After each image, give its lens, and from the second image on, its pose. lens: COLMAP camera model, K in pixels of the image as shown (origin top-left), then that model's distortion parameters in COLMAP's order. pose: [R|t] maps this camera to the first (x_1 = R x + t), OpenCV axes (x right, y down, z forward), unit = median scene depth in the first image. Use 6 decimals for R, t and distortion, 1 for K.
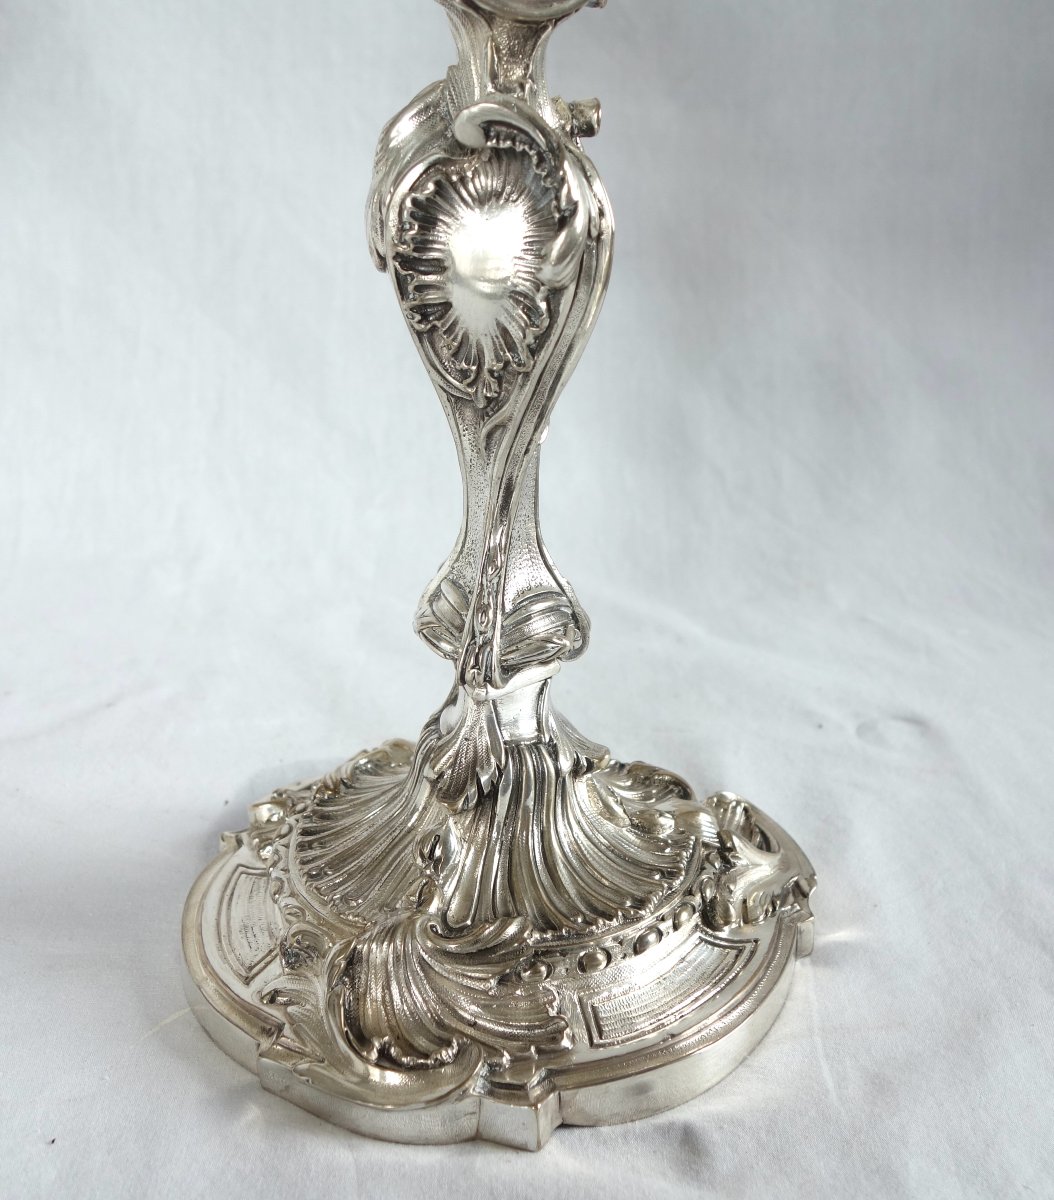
lens RADIAL K [[1454.3, 0, 538.6], [0, 1454.3, 608.0], [0, 0, 1]] dist [-0.020685, 0.000000]
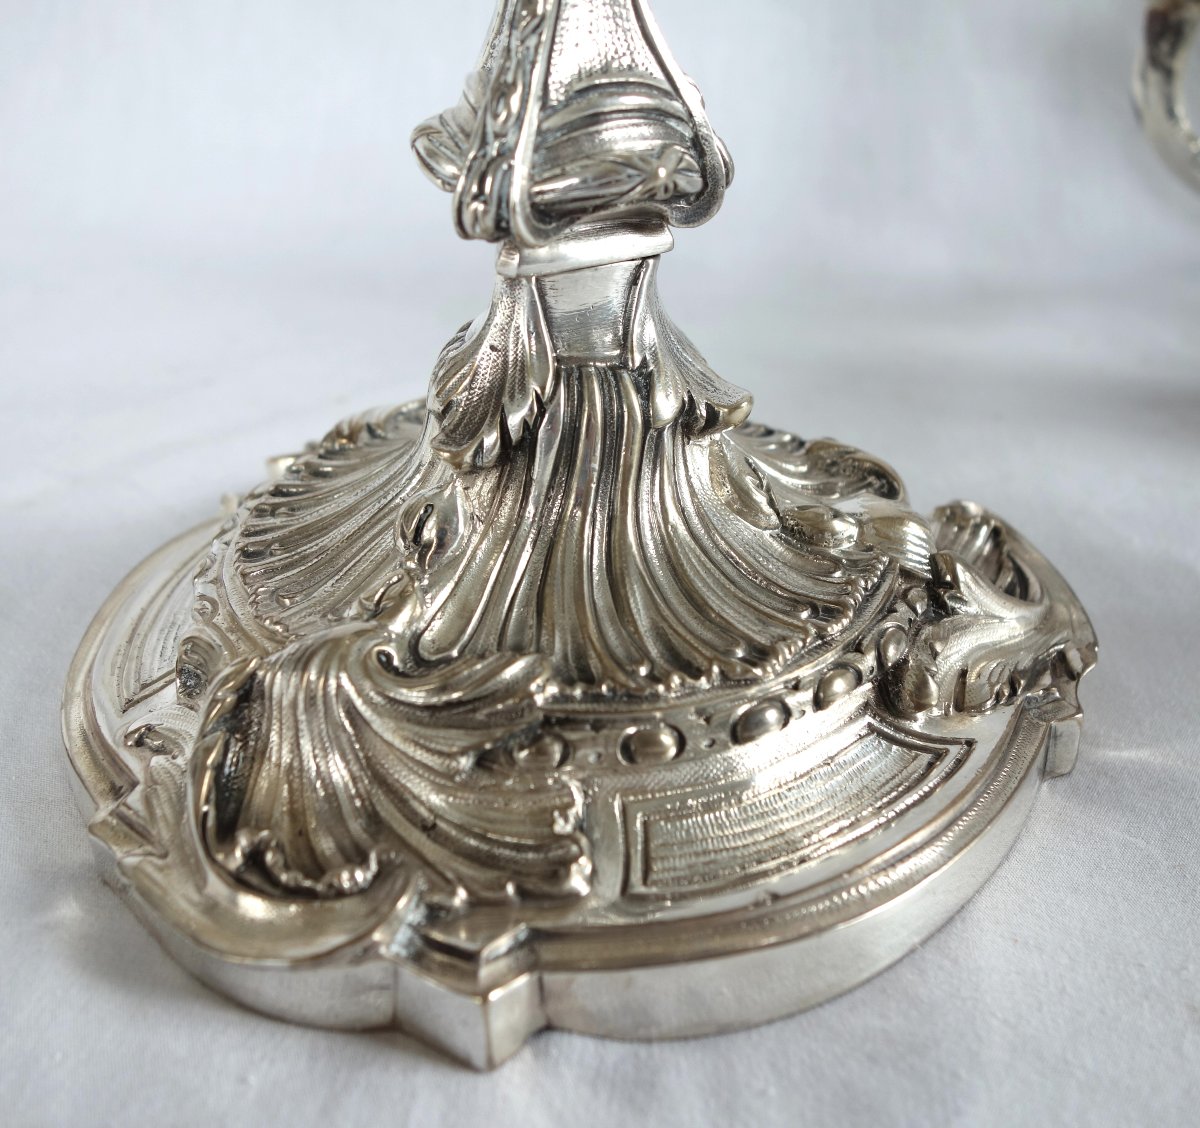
lens RADIAL K [[1312.9, 0, 609.9], [0, 1312.9, 559.6], [0, 0, 1]] dist [0.004851, 0.000000]
pose [[0.975515, 0.098192, -0.196796, 0.109113], [-0.070253, 0.987045, 0.144244, 0.095088], [0.208410, -0.126887, 0.969776, 0.488358]]
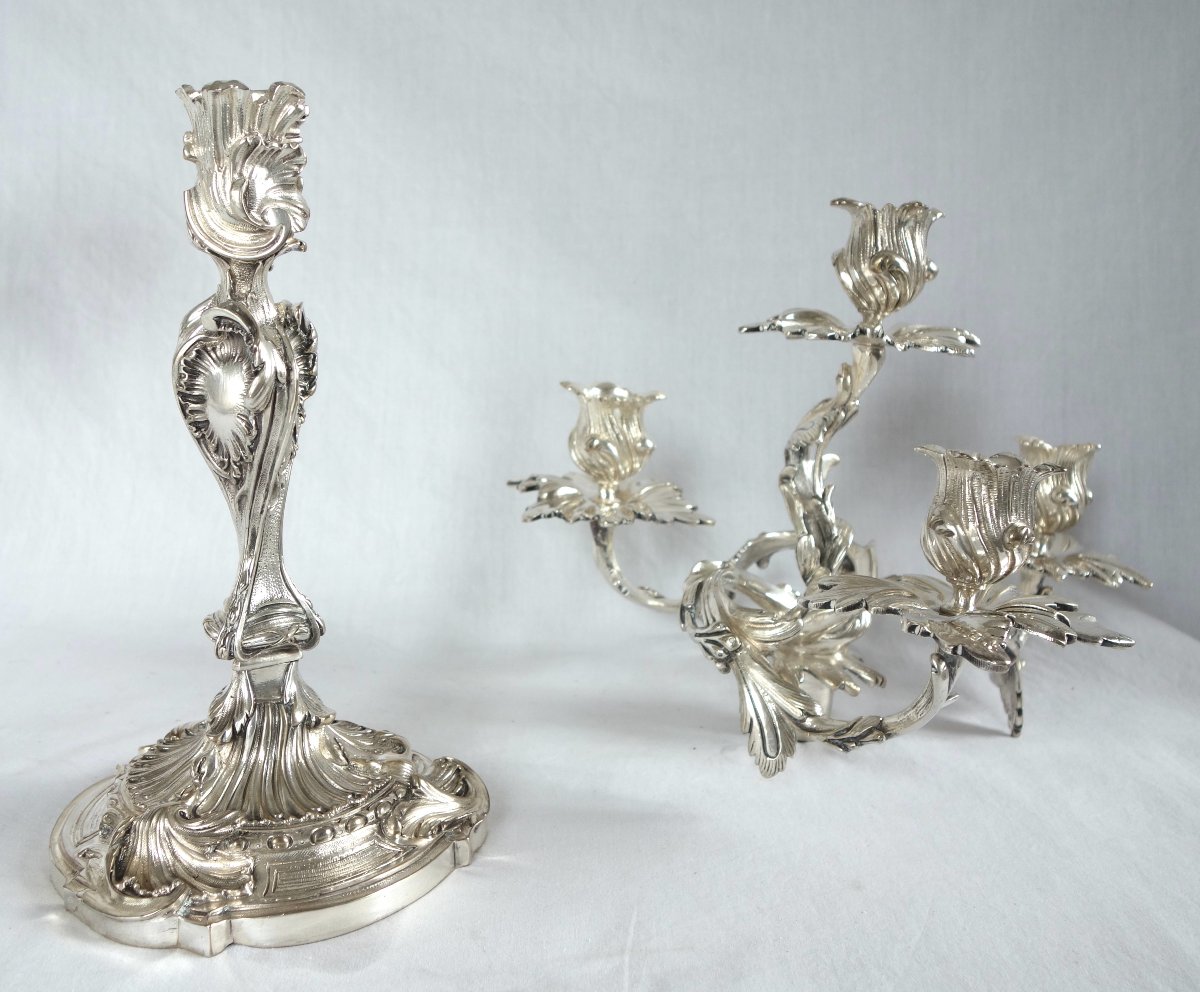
lens RADIAL K [[1213.1, 0, 560.9], [0, 1213.1, 468.5], [0, 0, 1]] dist [-0.051225, 0.000000]
pose [[0.991453, 0.021701, -0.128649, 0.462040], [-0.045396, 0.981834, -0.184232, 0.072463], [0.122314, 0.188498, 0.974427, -0.260216]]
